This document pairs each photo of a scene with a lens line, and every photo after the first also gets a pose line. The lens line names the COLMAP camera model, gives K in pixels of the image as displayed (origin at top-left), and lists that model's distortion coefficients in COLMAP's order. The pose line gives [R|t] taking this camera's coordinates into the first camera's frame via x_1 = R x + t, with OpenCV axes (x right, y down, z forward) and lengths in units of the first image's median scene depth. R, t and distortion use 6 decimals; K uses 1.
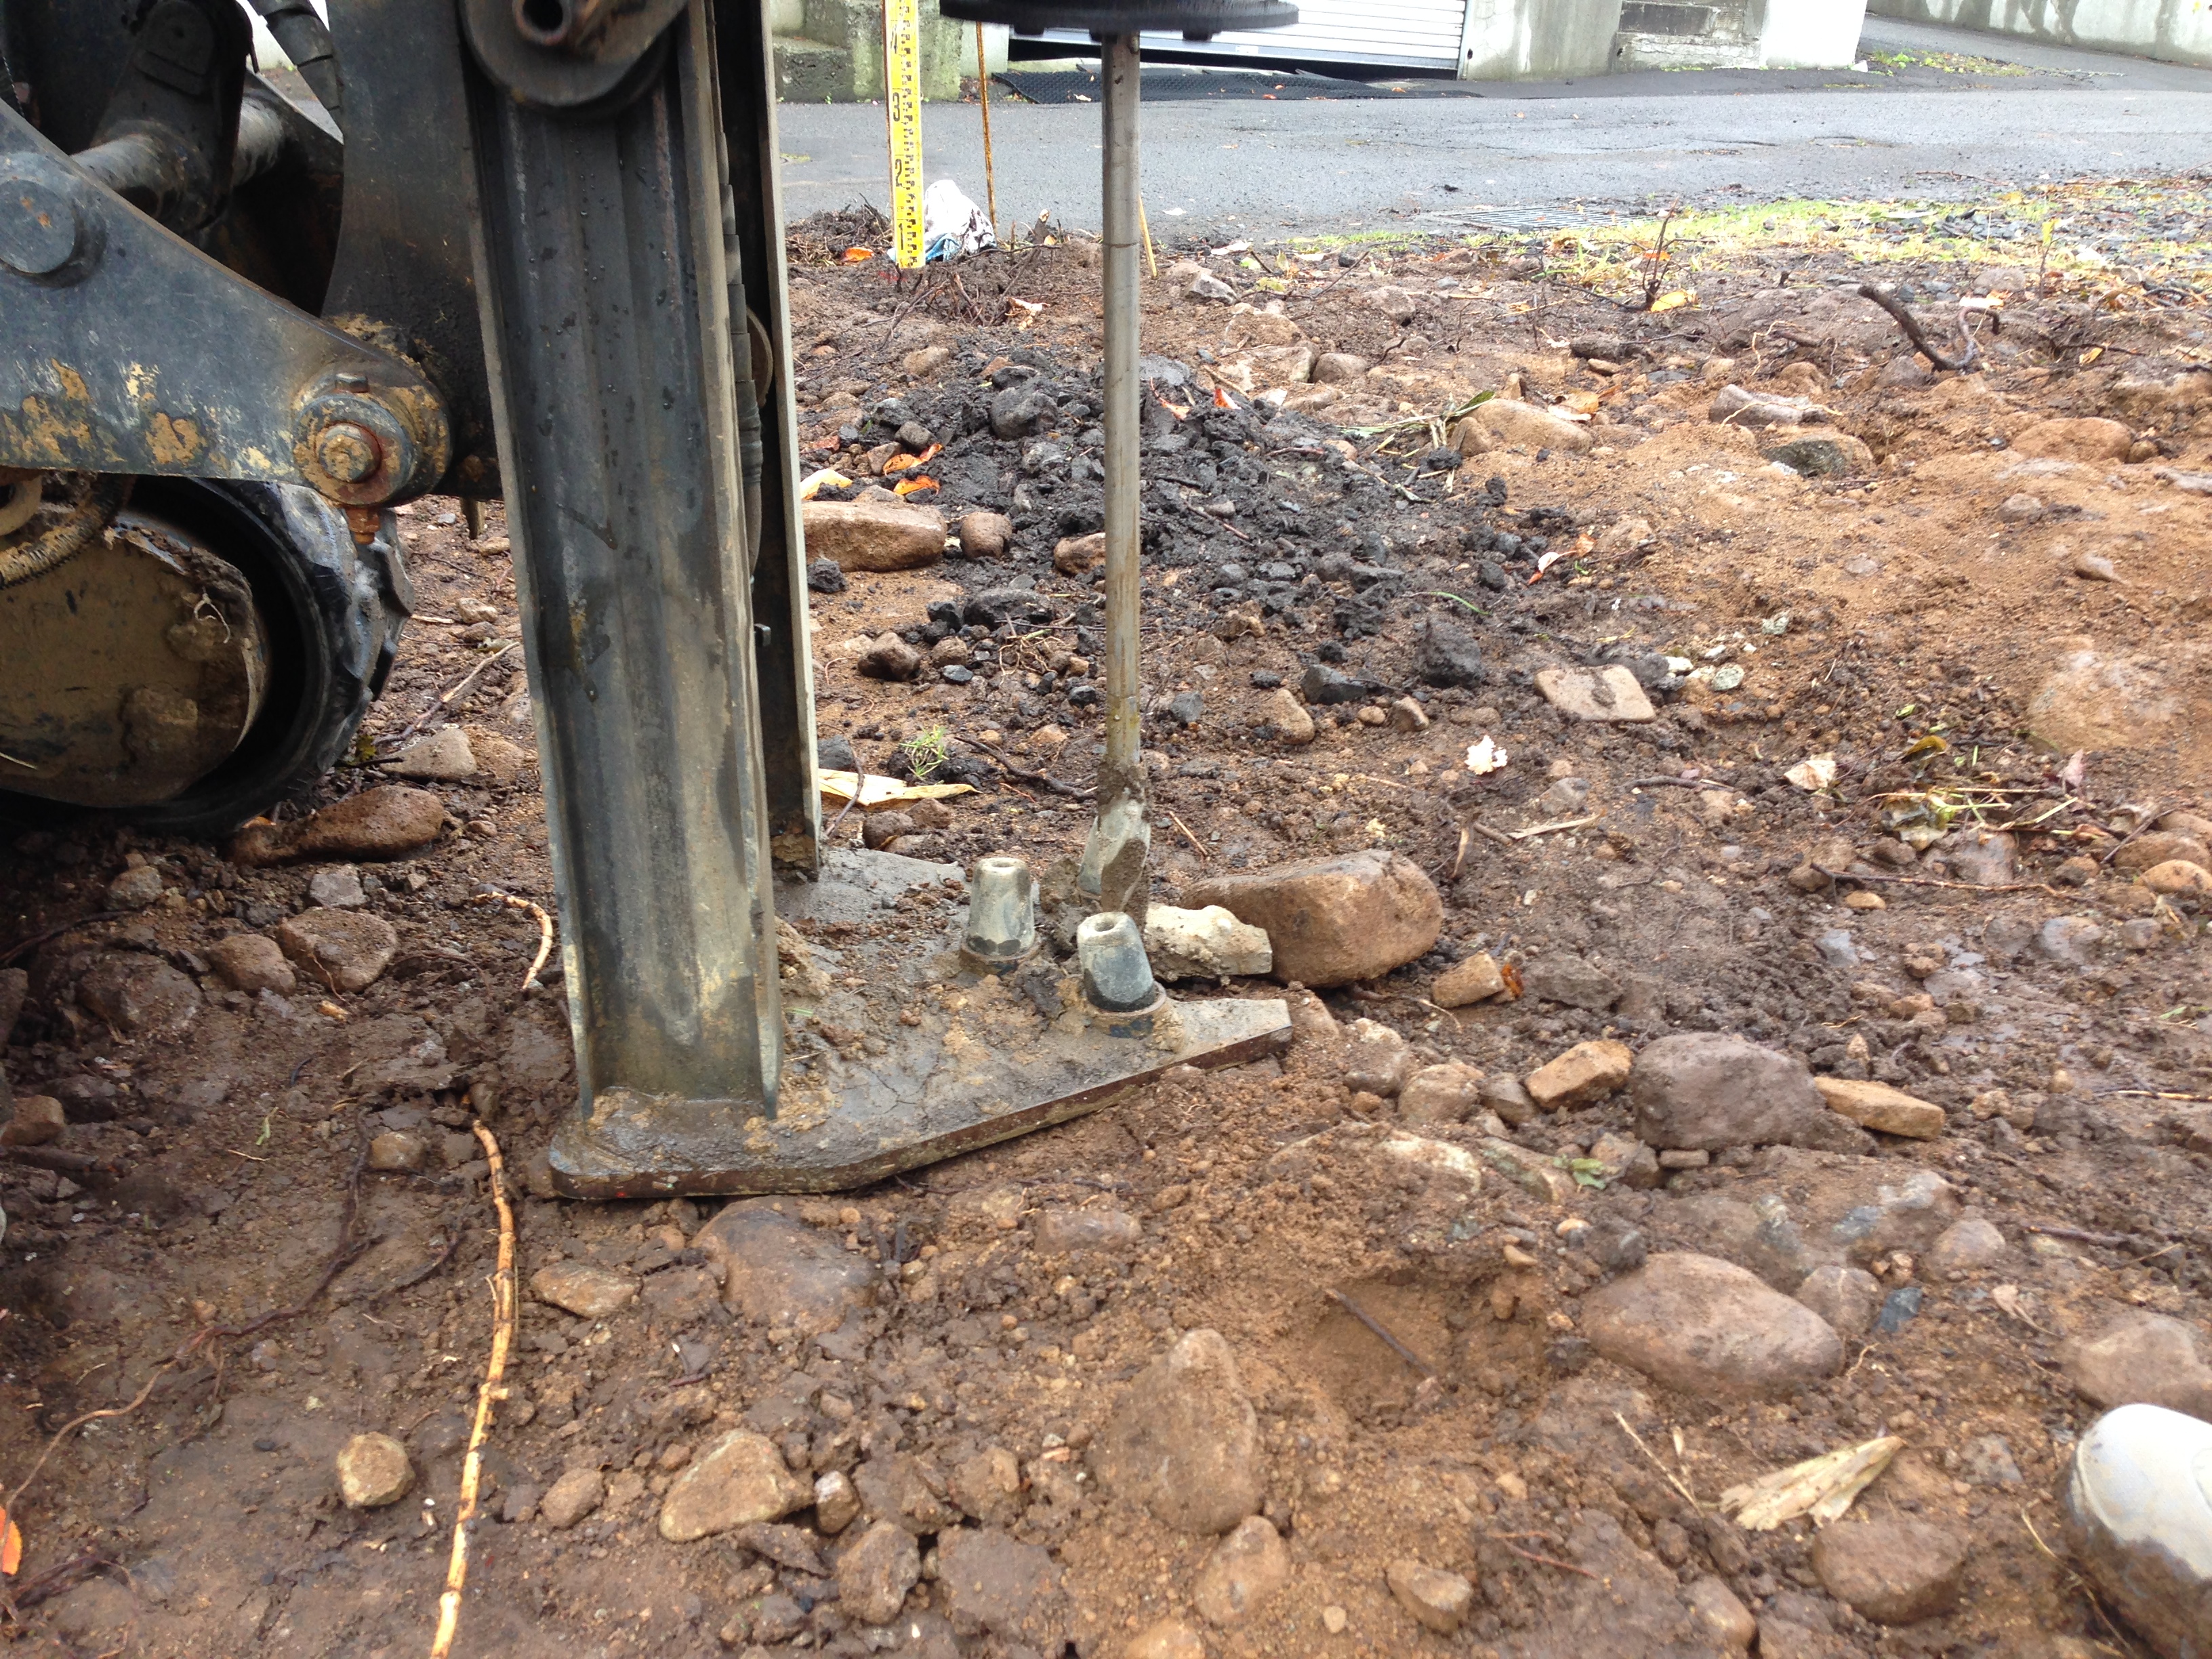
lens RADIAL K [[1943.9, 0, 1106.0], [0, 1943.9, 829.5], [0, 0, 1]] dist [0.075203, -0.115115]
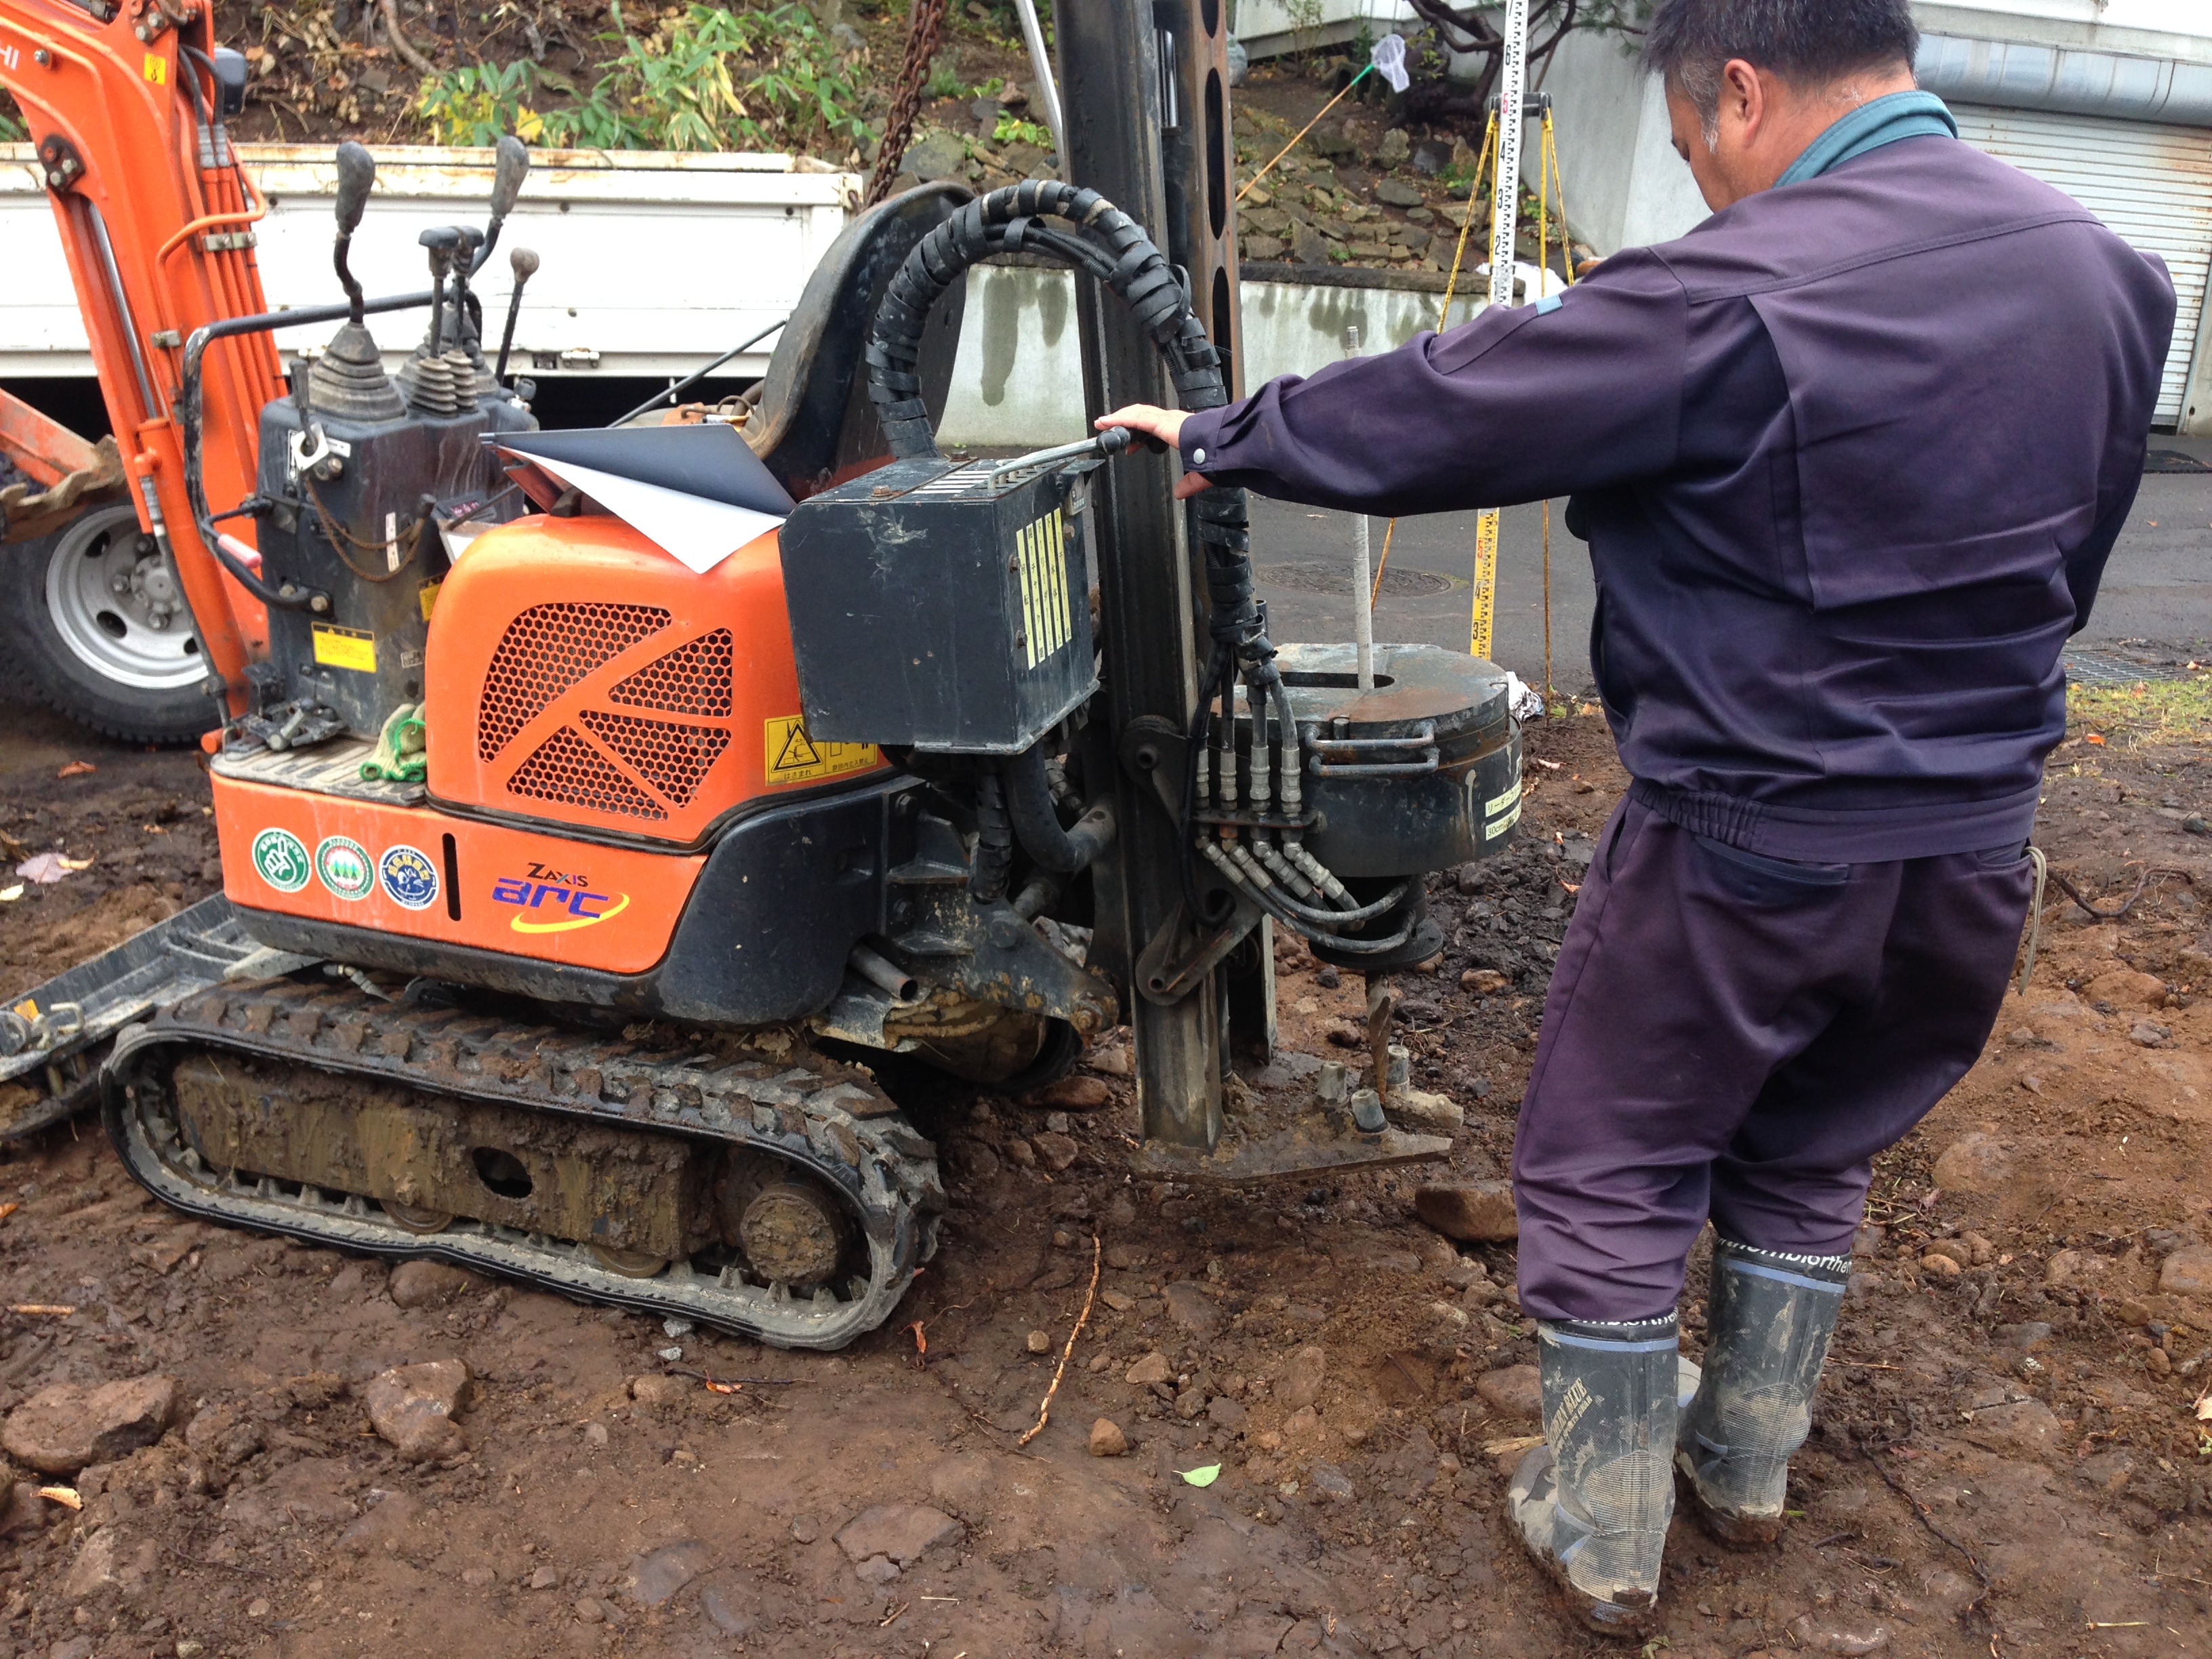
lens RADIAL K [[1943.9, 0, 1106.0], [0, 1943.9, 829.5], [0, 0, 1]] dist [0.075203, -0.115115]
pose [[0.926854, 0.093315, -0.363640, 0.507345], [-0.132745, 0.987504, -0.084937, -0.138825], [0.351170, 0.126995, 0.927659, -1.261485]]
